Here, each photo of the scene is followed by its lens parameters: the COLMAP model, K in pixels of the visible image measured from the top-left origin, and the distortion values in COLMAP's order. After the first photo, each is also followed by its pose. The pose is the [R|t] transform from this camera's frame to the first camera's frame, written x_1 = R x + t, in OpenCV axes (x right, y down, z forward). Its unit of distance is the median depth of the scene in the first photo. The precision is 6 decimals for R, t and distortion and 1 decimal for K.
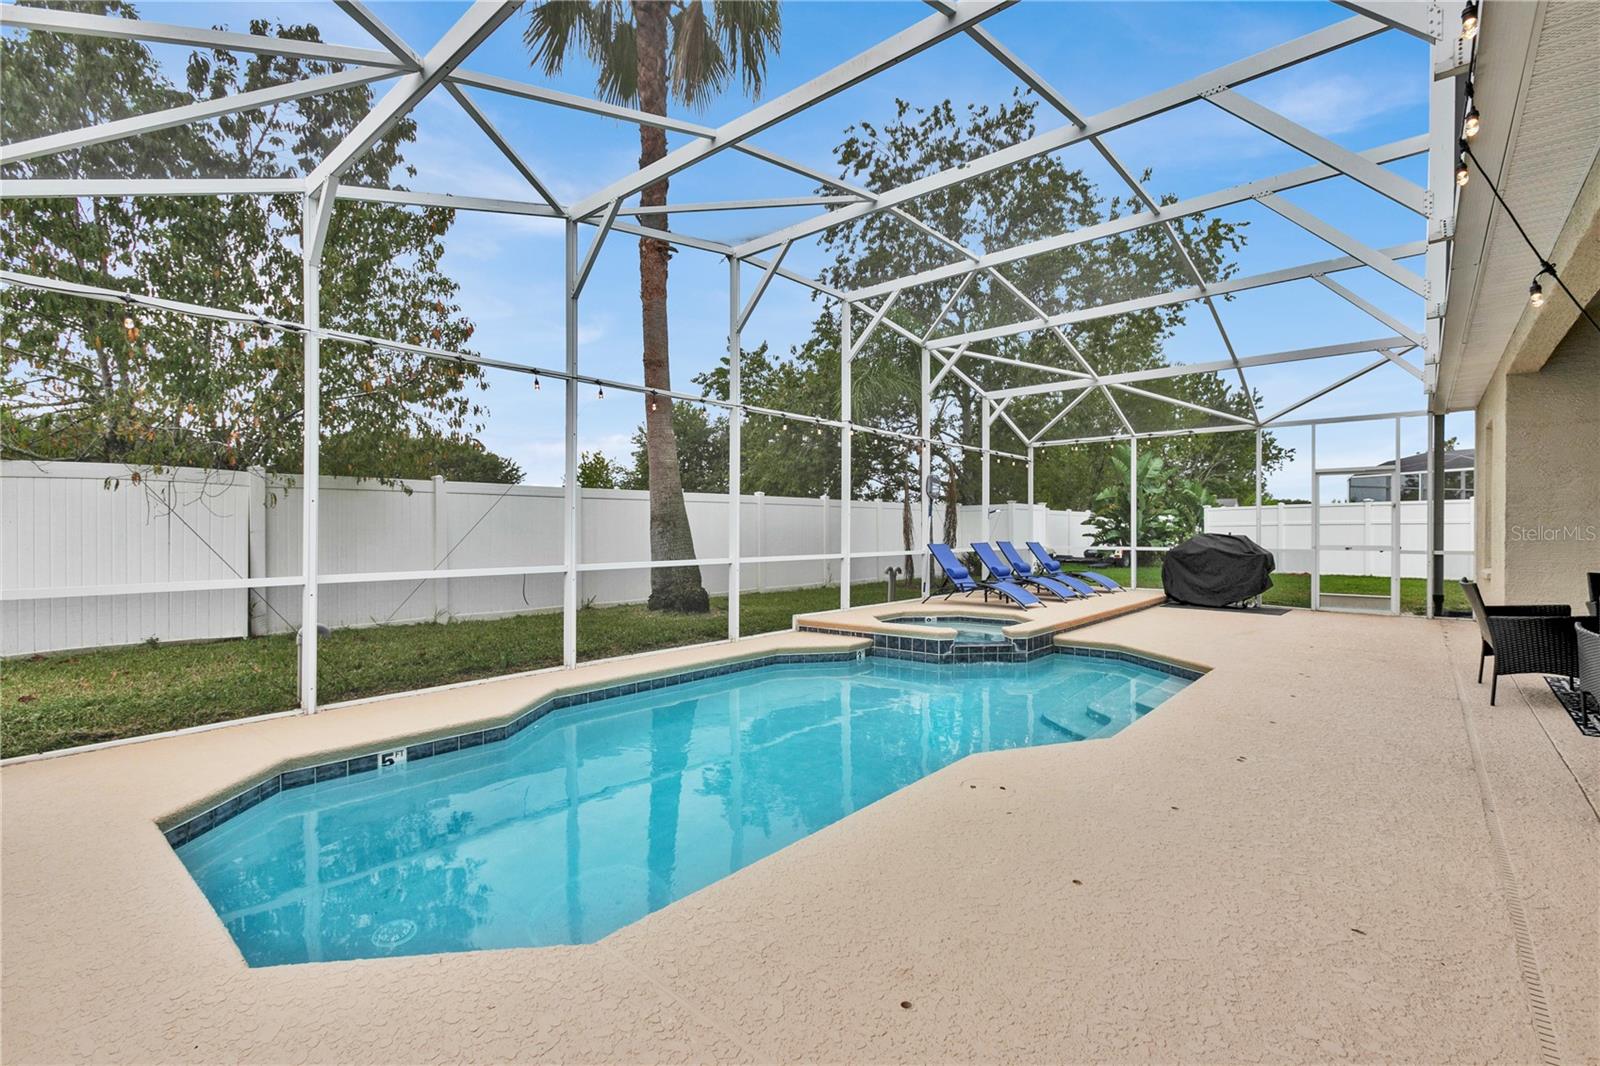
lens RADIAL K [[714.5, 0, 800.0], [0, 714.5, 533.0], [0, 0, 1]] dist [-0.000623, 0.000022]
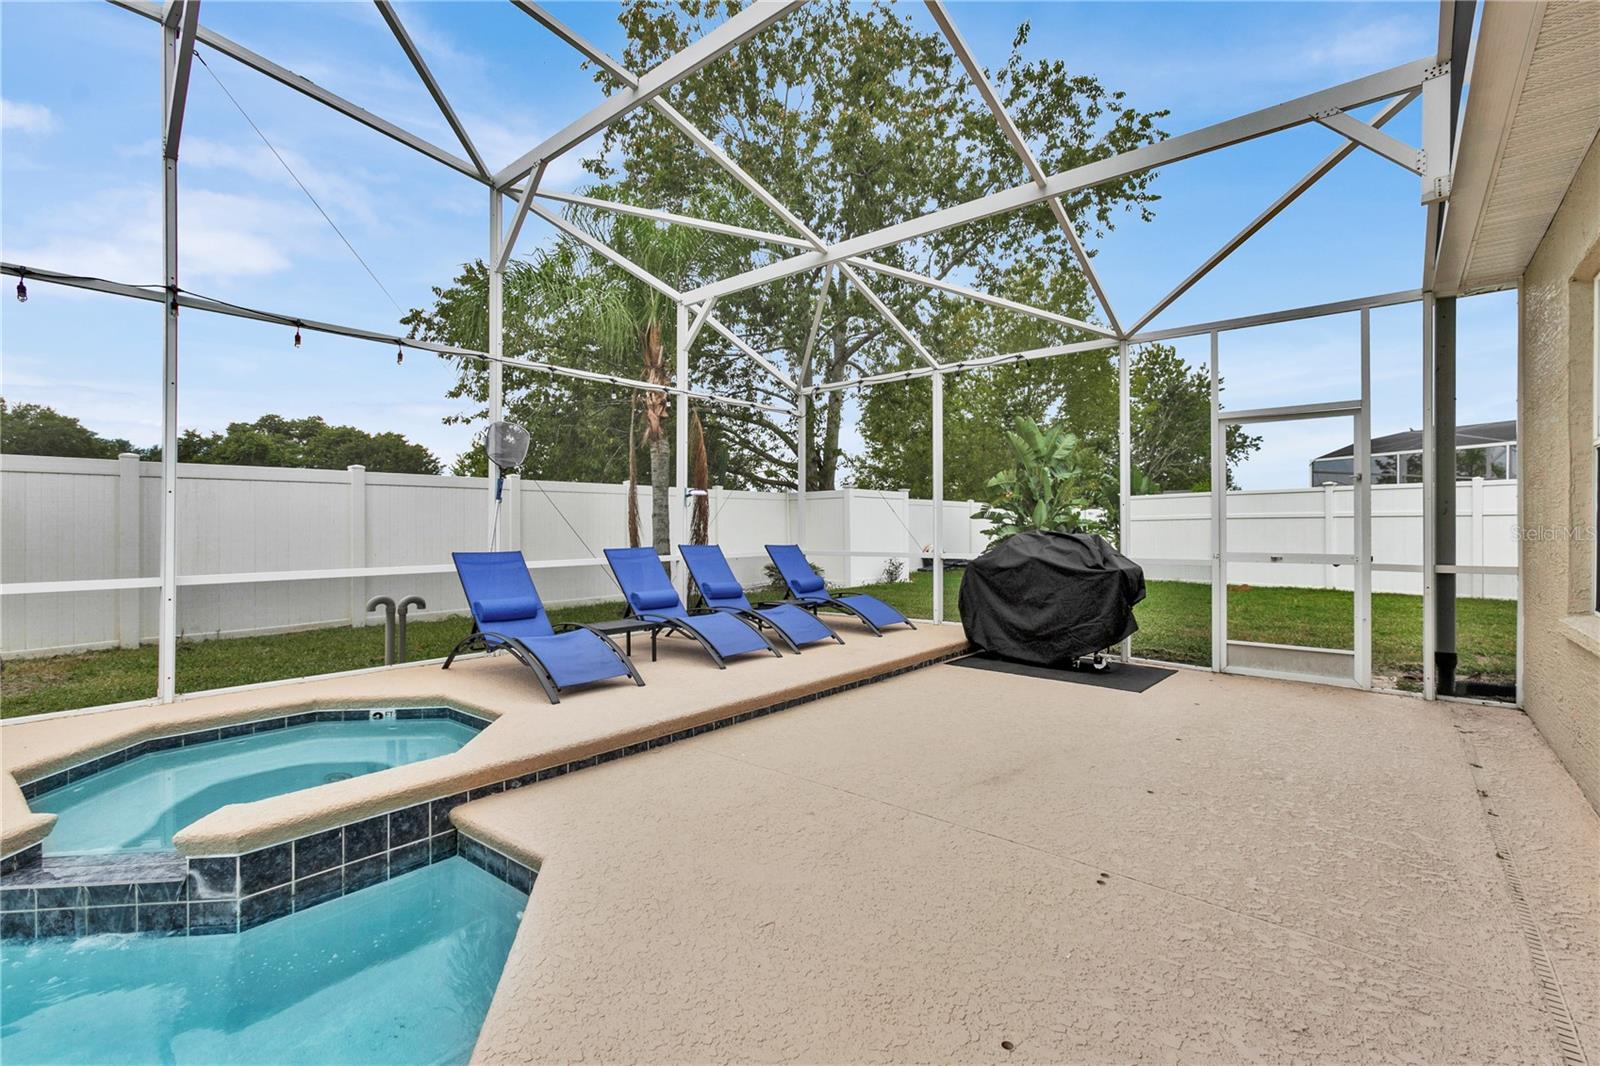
lens RADIAL K [[714.5, 0, 800.0], [0, 714.5, 533.0], [0, 0, 1]] dist [-0.000623, 0.000022]
pose [[0.999769, 0.000298, 0.021503, 0.375456], [-0.000421, 0.999984, 0.005722, -0.000652], [-0.021501, -0.005730, 0.999752, 0.445374]]
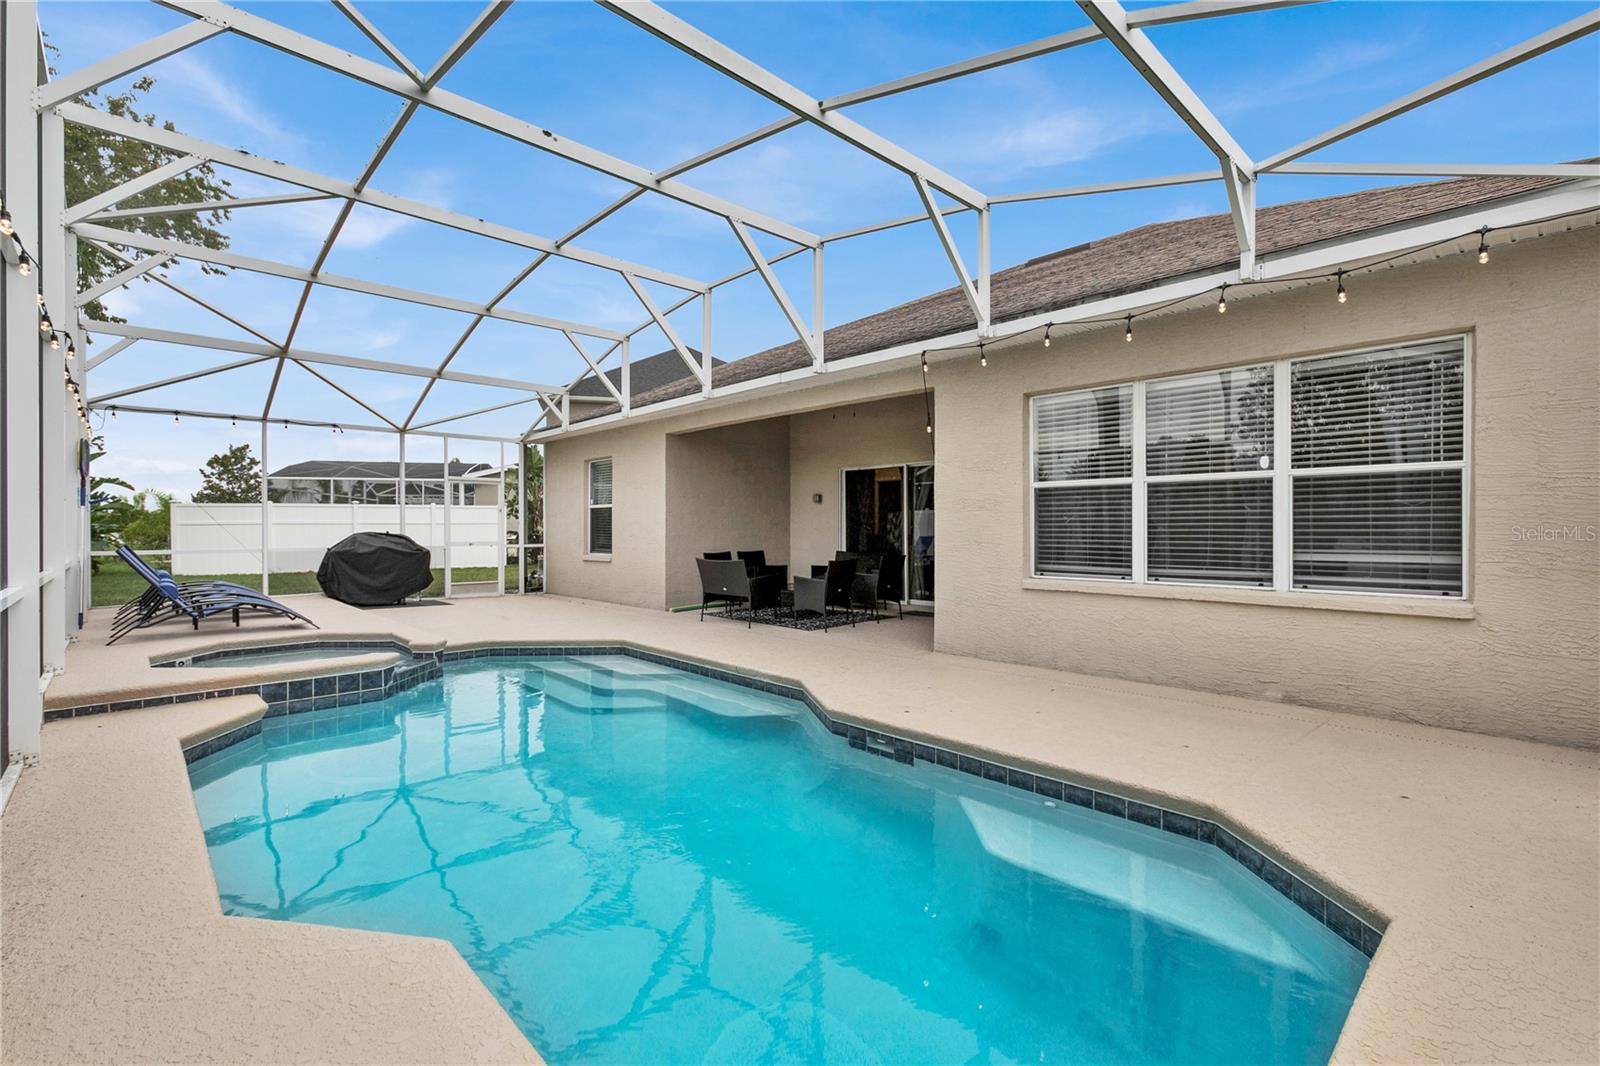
lens RADIAL K [[714.5, 0, 800.0], [0, 714.5, 533.0], [0, 0, 1]] dist [-0.000623, 0.000022]
pose [[0.100429, -0.003750, 0.994937, -0.349139], [0.003878, 0.999987, 0.003378, 0.001144], [-0.994937, 0.003519, 0.100442, 0.308822]]
